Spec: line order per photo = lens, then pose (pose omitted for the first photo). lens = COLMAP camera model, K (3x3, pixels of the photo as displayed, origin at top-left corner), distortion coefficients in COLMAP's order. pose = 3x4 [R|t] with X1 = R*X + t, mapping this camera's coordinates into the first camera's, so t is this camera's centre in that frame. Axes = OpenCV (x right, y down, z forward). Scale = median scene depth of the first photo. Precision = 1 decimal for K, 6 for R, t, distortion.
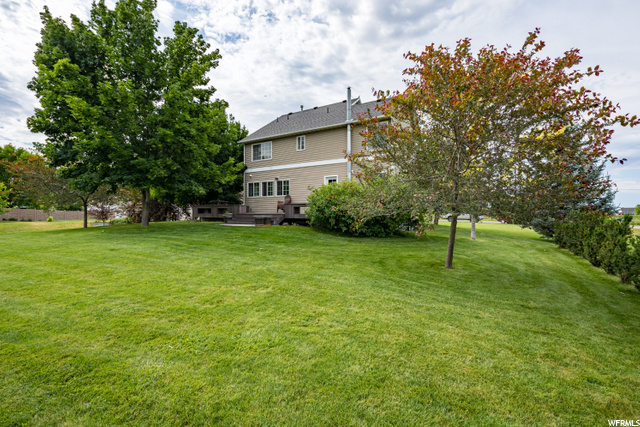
lens RADIAL K [[291.6, 0, 320.0], [0, 291.6, 213.5], [0, 0, 1]] dist [-0.001839, -0.000019]
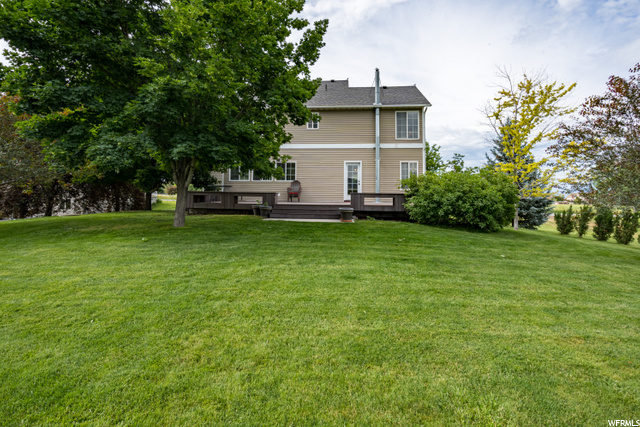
lens RADIAL K [[301.7, 0, 321.2], [0, 301.7, 189.1], [0, 0, 1]] dist [-0.003514, -0.000243]
pose [[0.894073, 0.018191, 0.447551, -0.484656], [-0.008233, 0.999674, -0.024185, -0.020221], [-0.447845, 0.017938, 0.893931, 0.214878]]
